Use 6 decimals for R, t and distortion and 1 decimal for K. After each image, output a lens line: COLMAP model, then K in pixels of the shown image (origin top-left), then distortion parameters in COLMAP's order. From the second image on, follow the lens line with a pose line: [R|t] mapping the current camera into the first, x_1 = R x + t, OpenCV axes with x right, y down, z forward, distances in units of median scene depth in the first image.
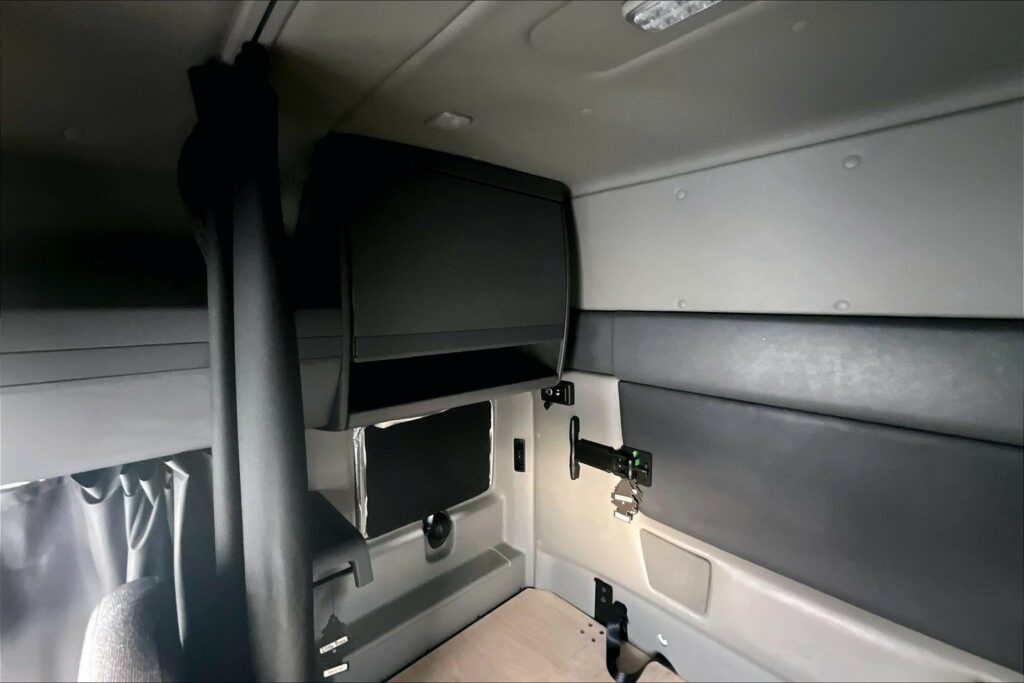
lens RADIAL K [[408.4, 0, 512.0], [0, 408.4, 341.5], [0, 0, 1]] dist [-0.013661, 0.000042]
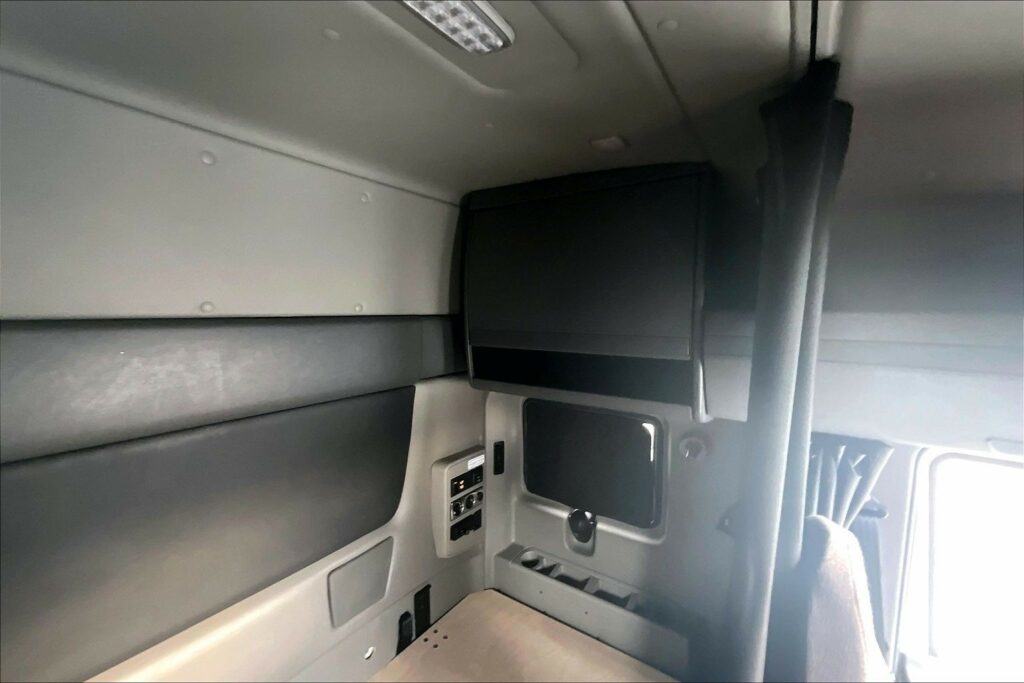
lens RADIAL K [[418.4, 0, 512.0], [0, 418.4, 341.5], [0, 0, 1]] dist [0.000620, 0.000107]
pose [[-0.206180, -0.081405, 0.975122, -0.189092], [0.082485, 0.991541, 0.100216, -0.030810], [-0.975031, 0.101095, -0.197721, 0.319815]]
